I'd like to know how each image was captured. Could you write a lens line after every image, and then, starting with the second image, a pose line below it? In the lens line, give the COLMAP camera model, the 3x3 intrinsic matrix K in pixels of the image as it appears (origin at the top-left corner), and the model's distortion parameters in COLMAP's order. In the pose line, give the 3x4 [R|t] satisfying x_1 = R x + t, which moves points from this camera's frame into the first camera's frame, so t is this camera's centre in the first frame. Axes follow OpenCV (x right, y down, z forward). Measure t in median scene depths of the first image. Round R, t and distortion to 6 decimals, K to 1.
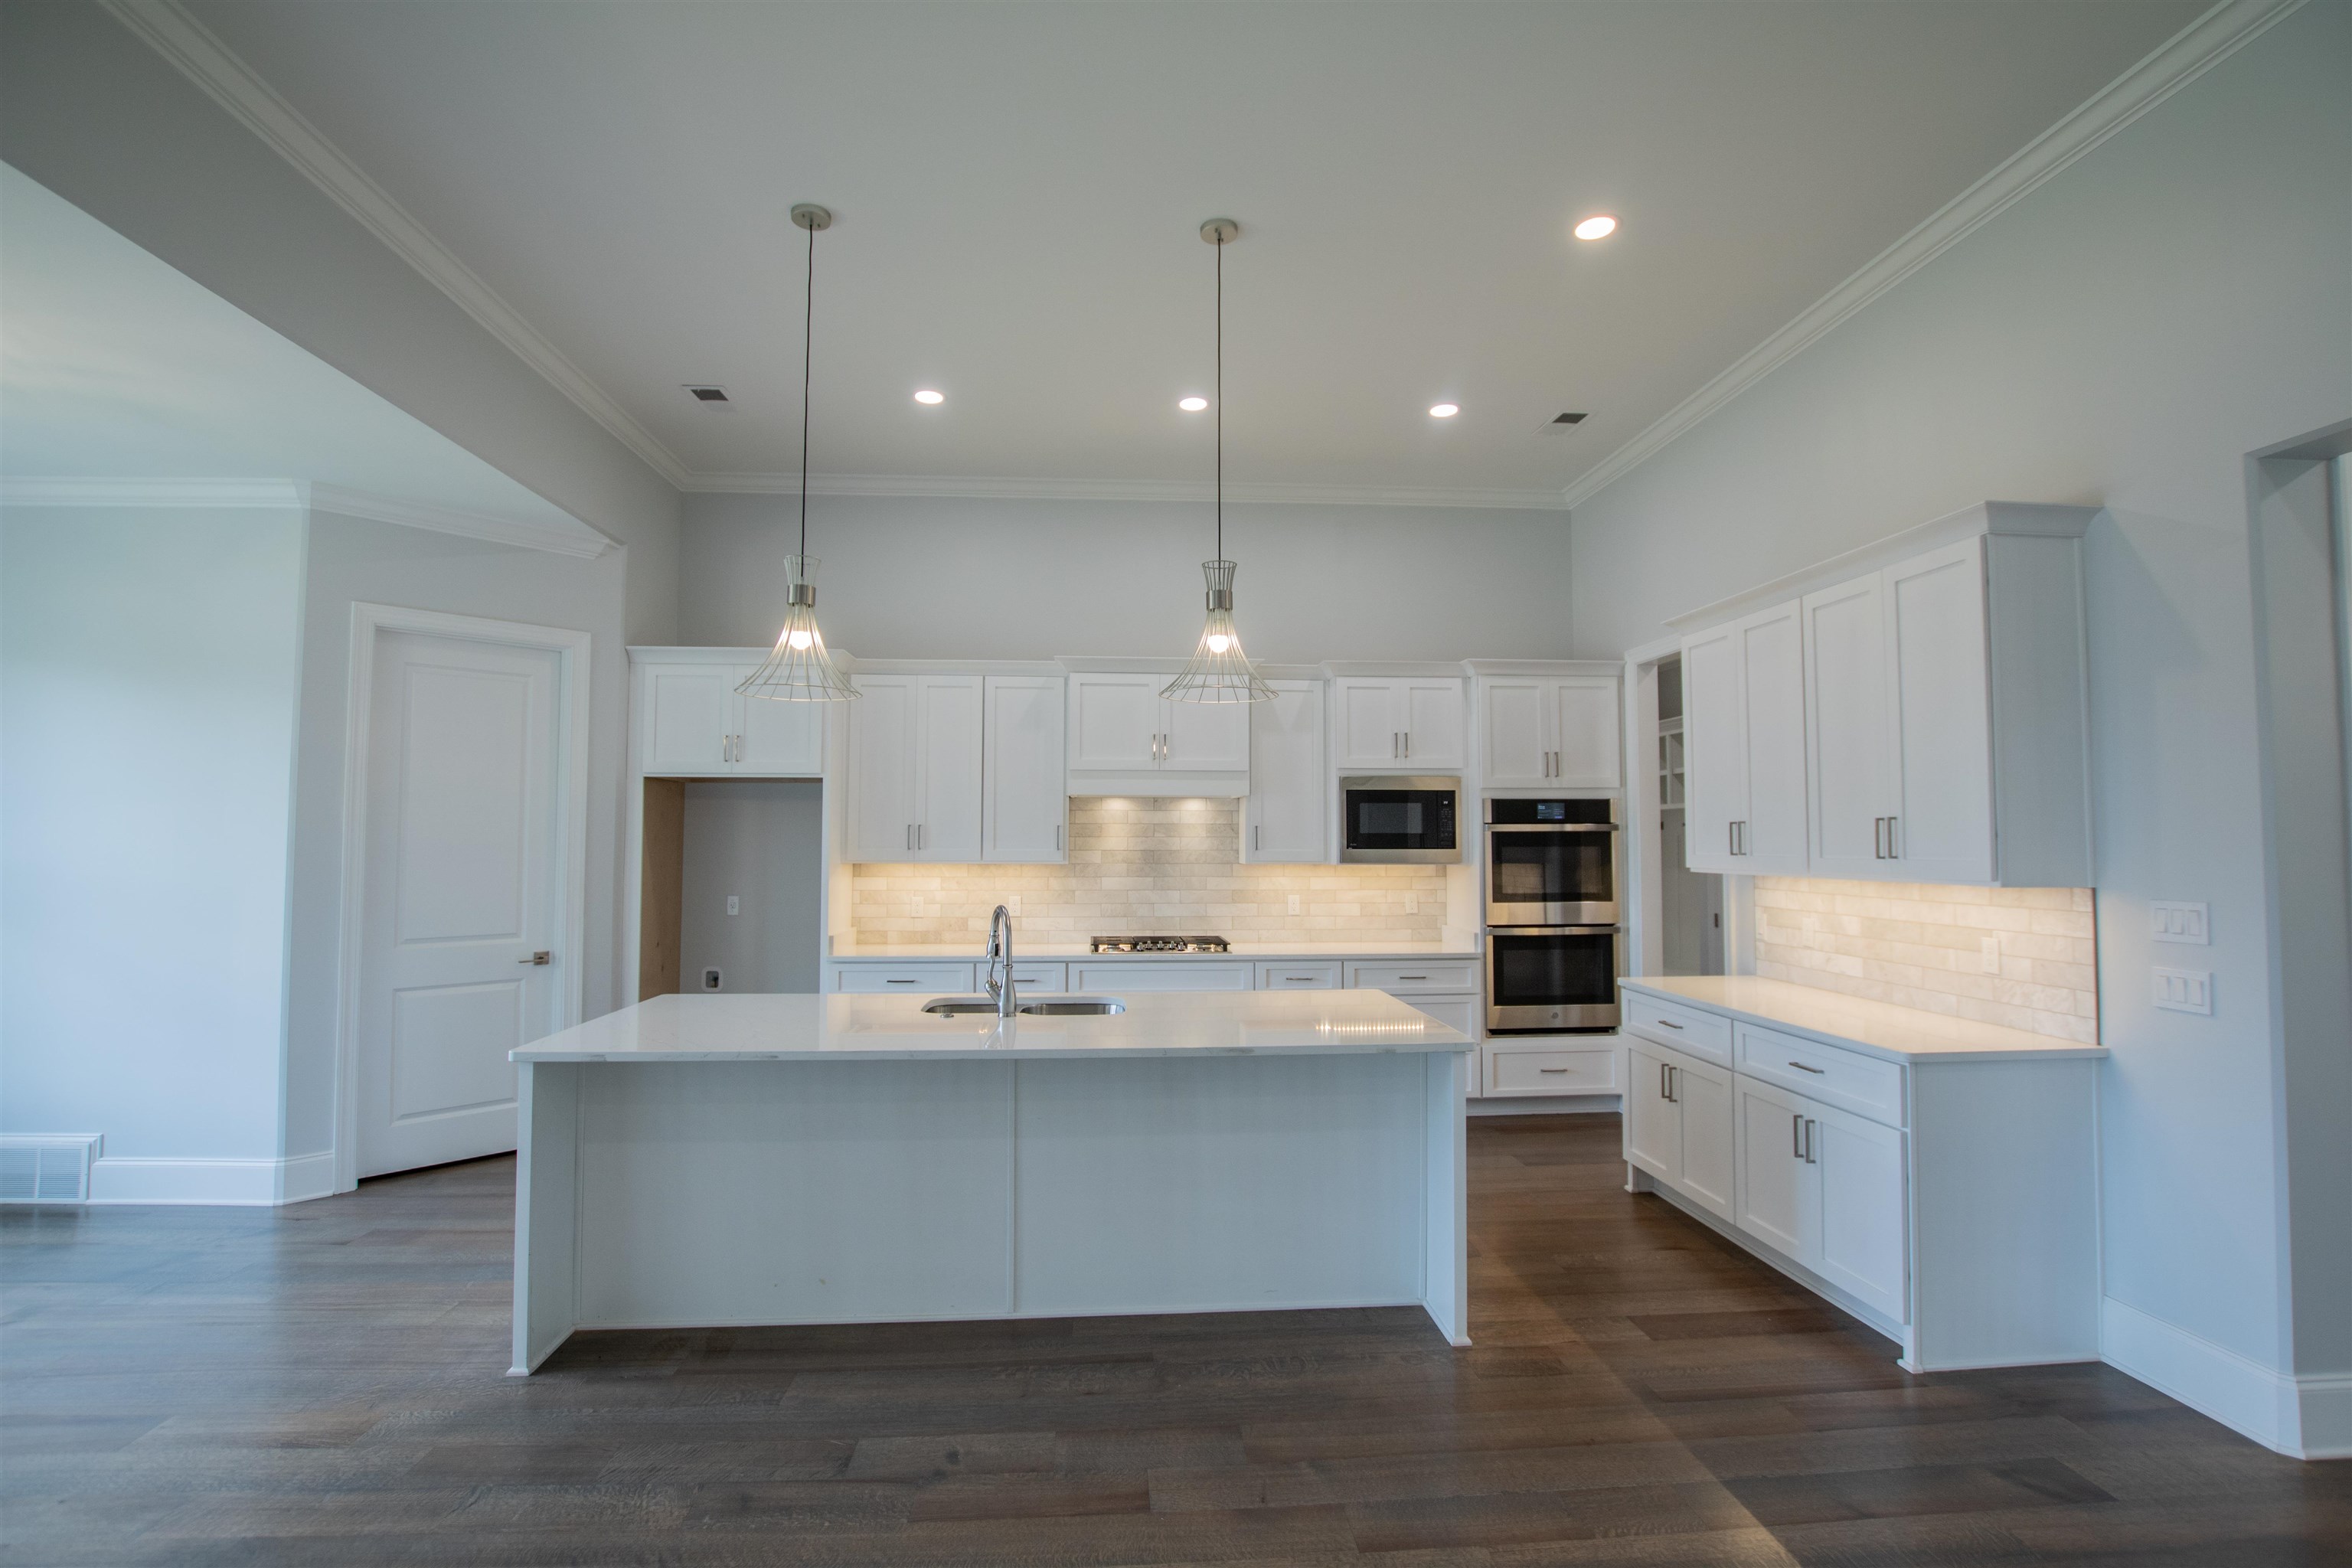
lens RADIAL K [[1091.9, 0, 1173.0], [0, 1091.9, 784.8], [0, 0, 1]] dist [-0.035648, 0.005931]
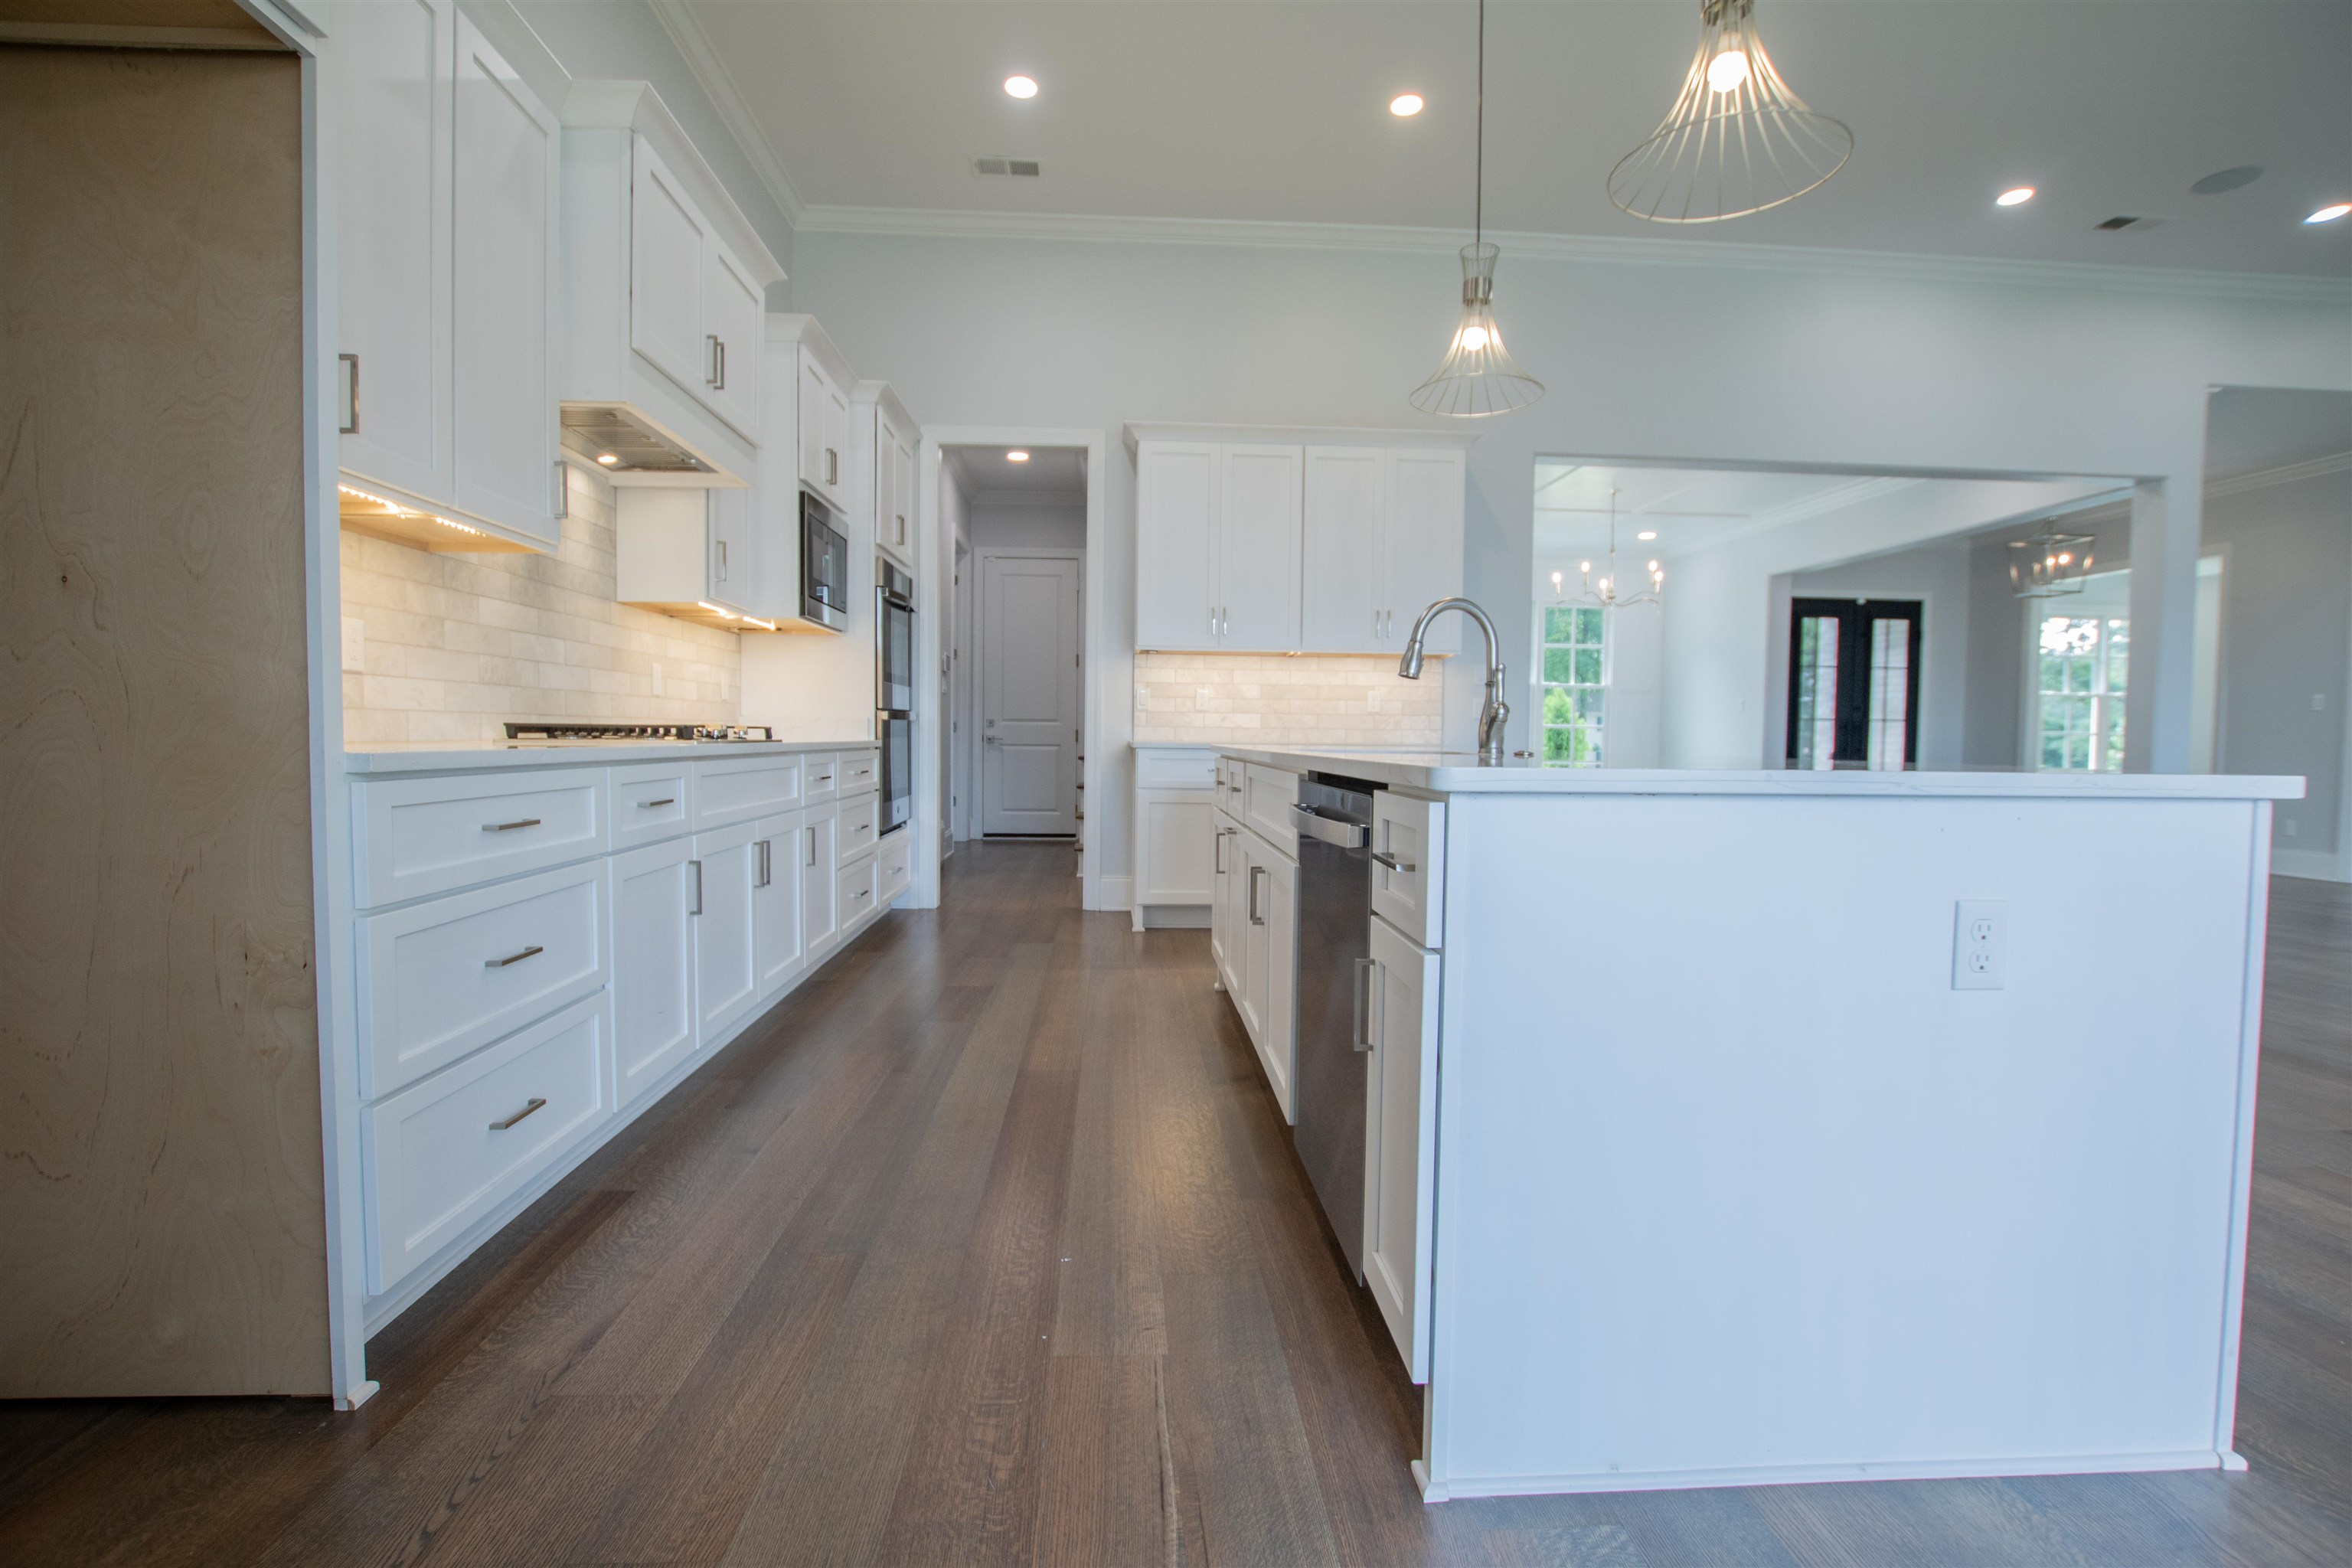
lens RADIAL K [[1091.9, 0, 1173.0], [0, 1091.9, 784.8], [0, 0, 1]] dist [-0.035648, 0.005931]
pose [[0.016069, -0.047133, 0.998759, -0.570777], [-0.061001, 0.996981, 0.048030, 0.138456], [-0.998008, -0.061697, 0.013145, 0.785951]]
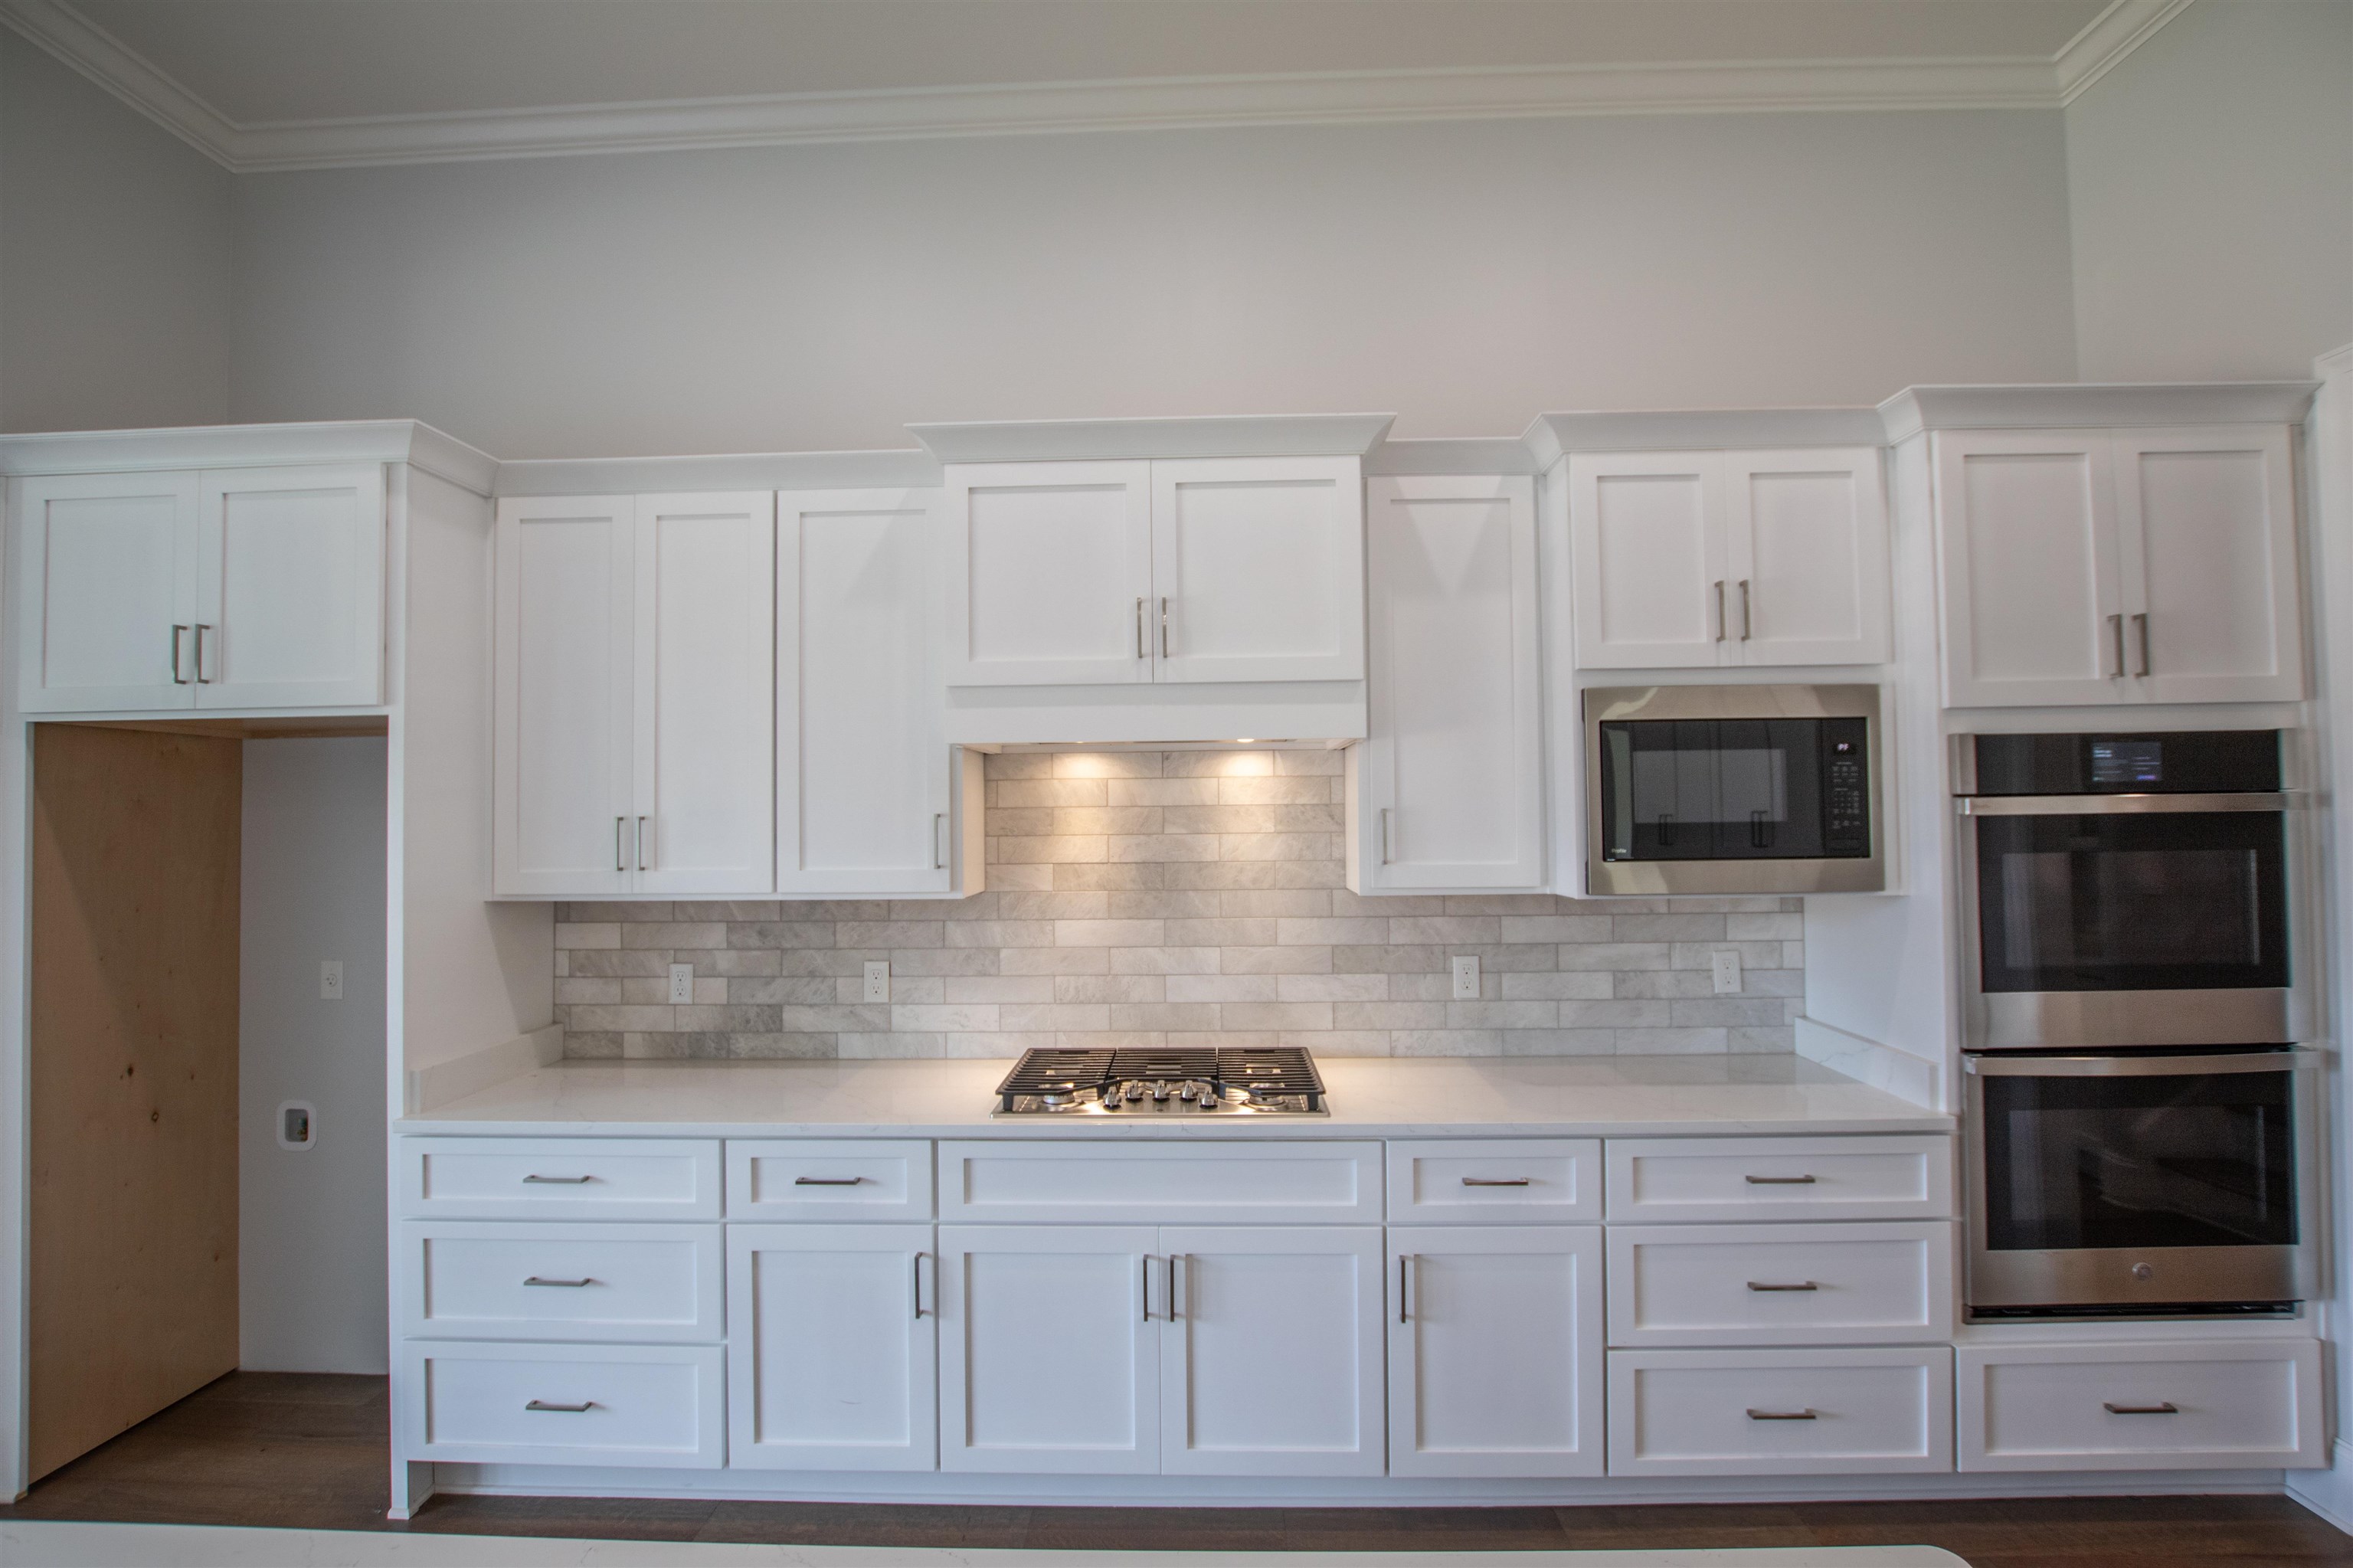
lens RADIAL K [[1092.4, 0, 1173.5], [0, 1092.4, 784.8], [0, 0, 1]] dist [-0.035648, 0.005931]
pose [[0.994109, -0.016175, -0.107170, 0.042440], [0.018683, 0.999574, 0.022441, 0.017941], [0.106762, -0.024311, 0.993987, 0.597720]]
